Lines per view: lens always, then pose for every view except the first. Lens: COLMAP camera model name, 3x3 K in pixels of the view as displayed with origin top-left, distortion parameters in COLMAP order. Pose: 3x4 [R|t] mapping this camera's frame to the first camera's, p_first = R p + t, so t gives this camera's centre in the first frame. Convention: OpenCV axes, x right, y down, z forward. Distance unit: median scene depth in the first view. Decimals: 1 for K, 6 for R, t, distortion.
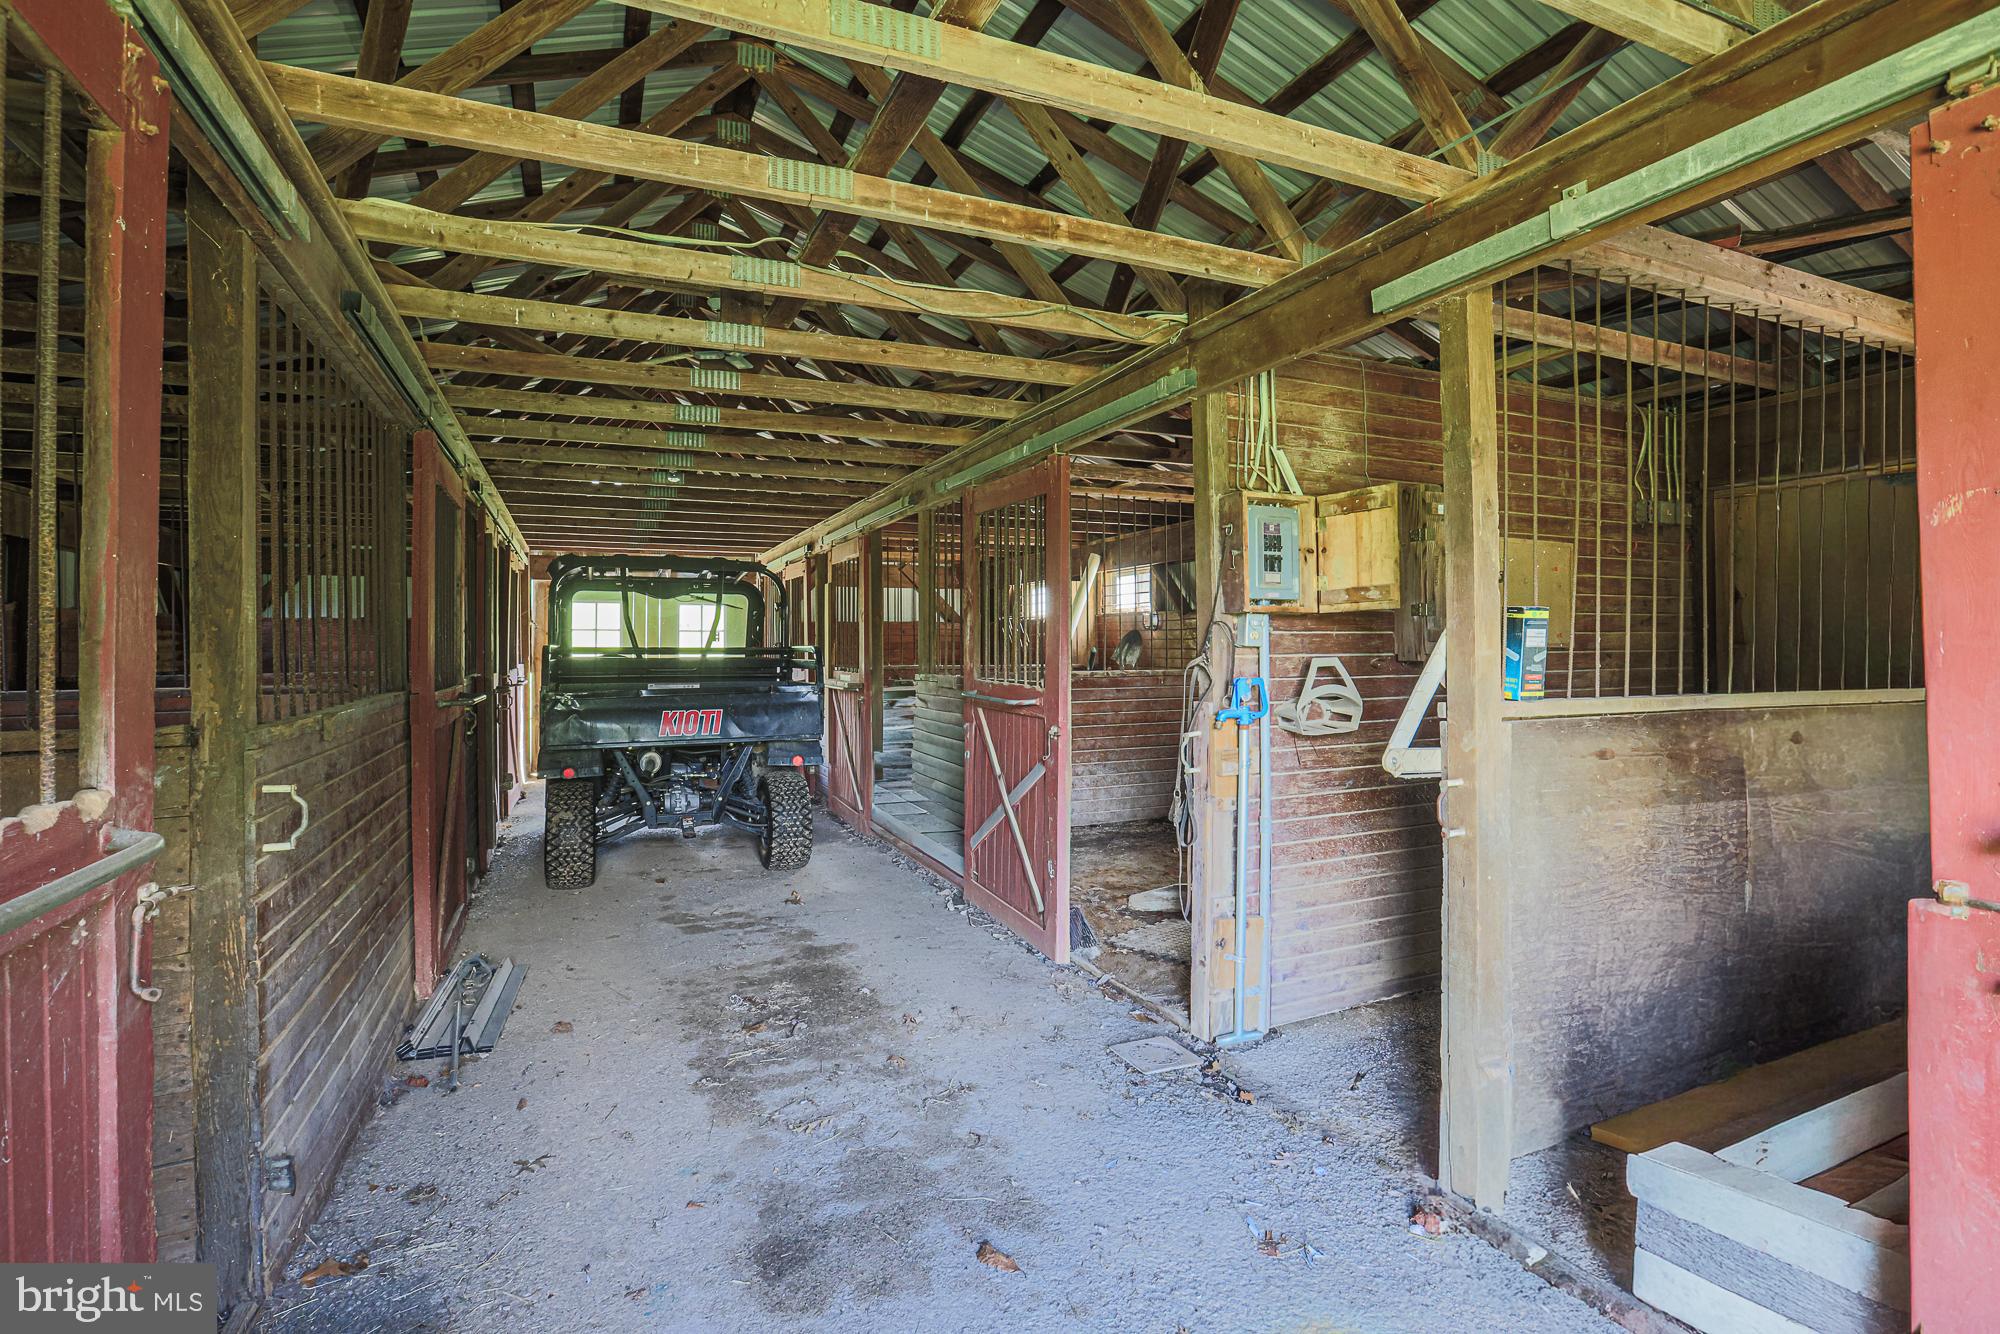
lens RADIAL K [[941.7, 0, 993.4], [0, 941.7, 653.0], [0, 0, 1]] dist [-0.050752, 0.017705]
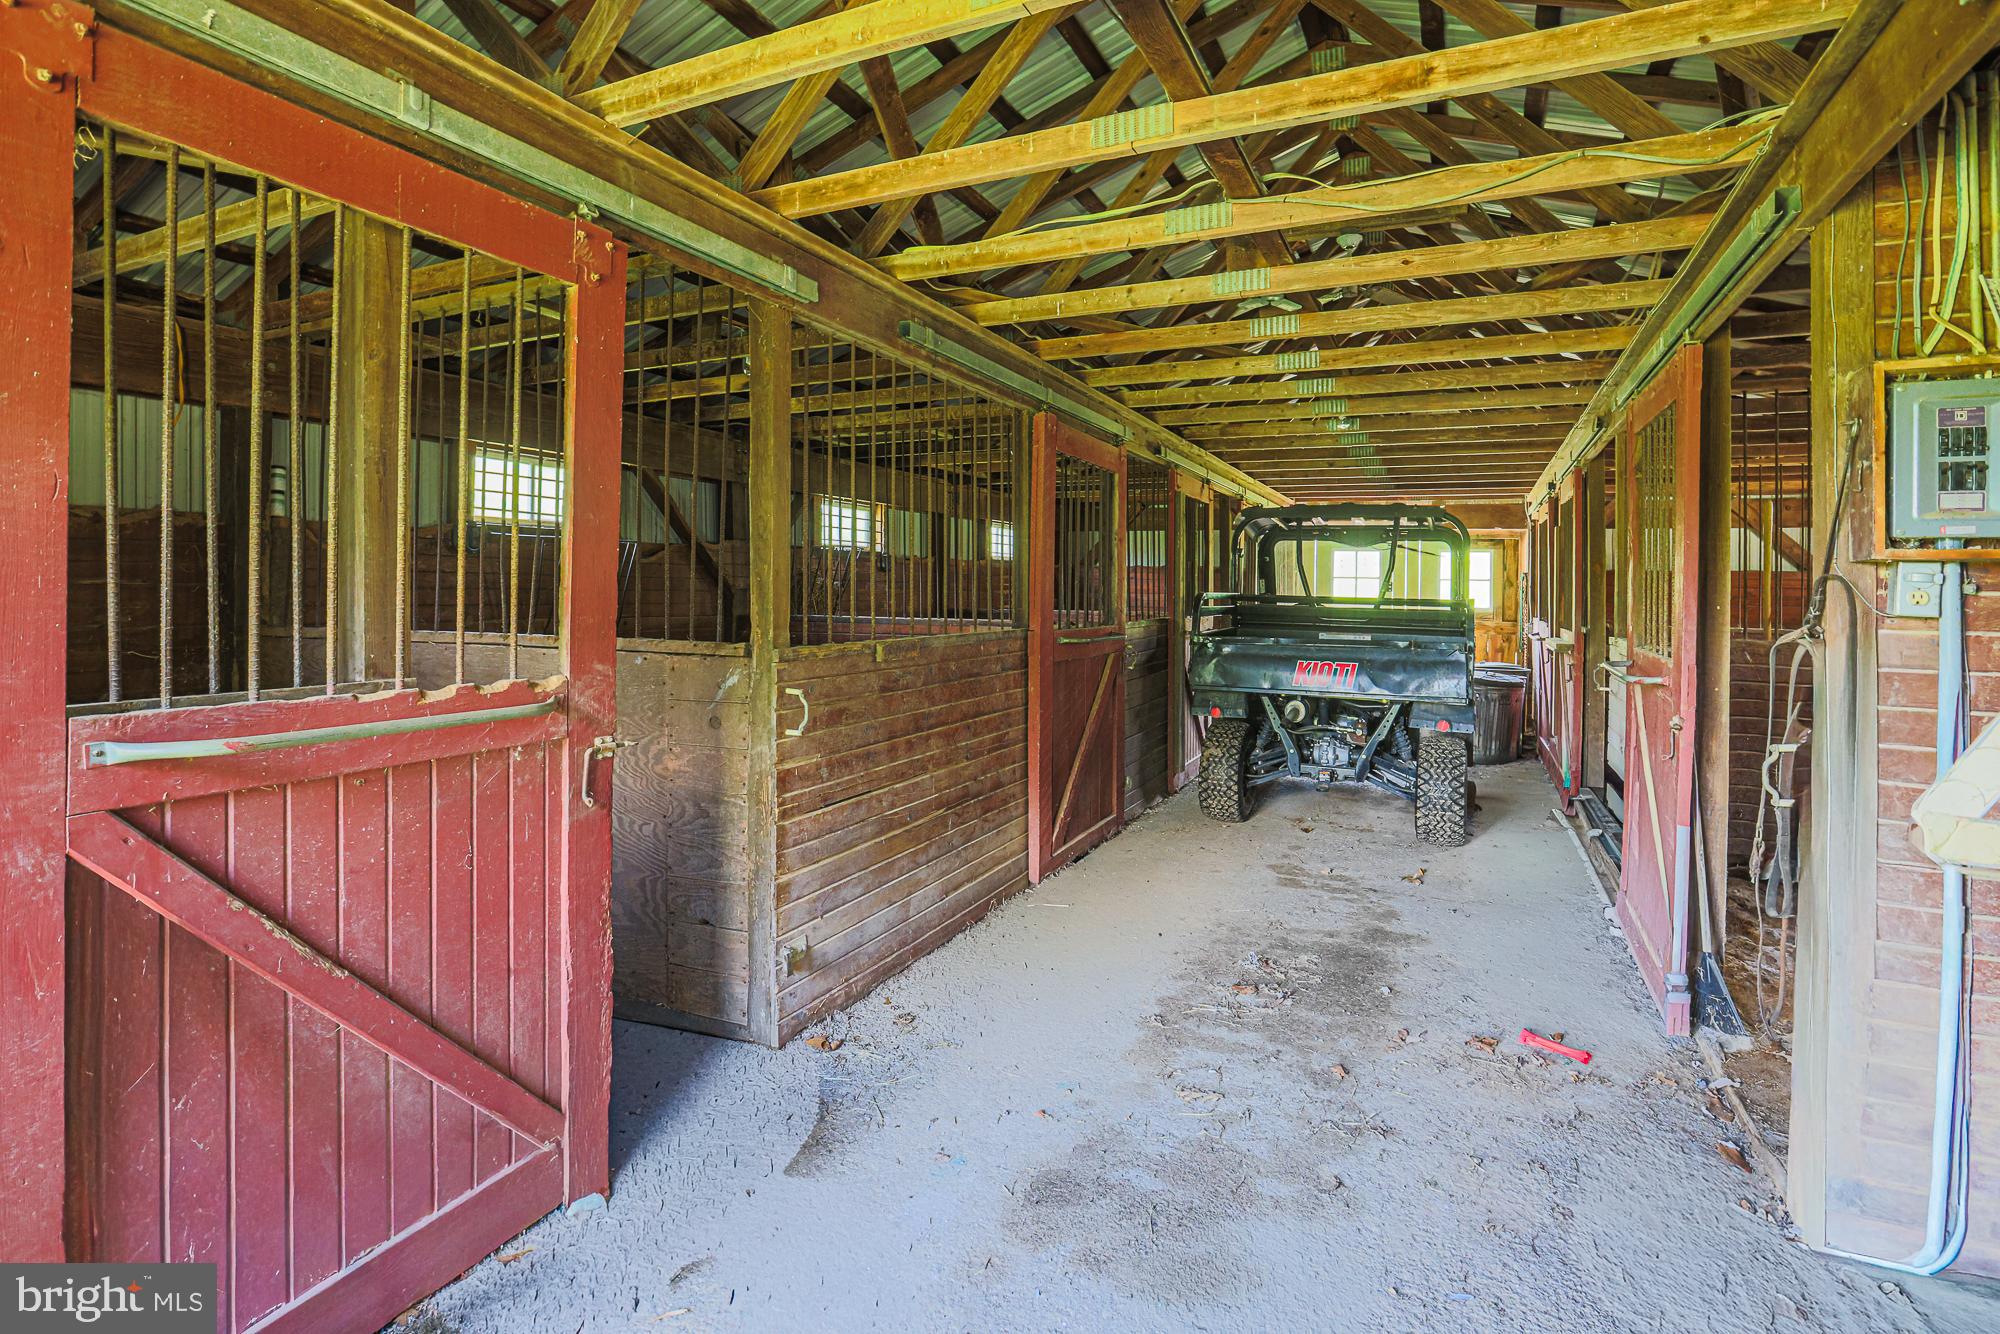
lens RADIAL K [[941.7, 0, 1002.3], [0, 941.7, 597.8], [0, 0, 1]] dist [-0.050752, 0.017705]
pose [[0.664504, 0.021158, -0.746985, 0.294157], [-0.022857, 0.999707, 0.007983, -0.009136], [0.746935, 0.011769, 0.664793, 0.155865]]
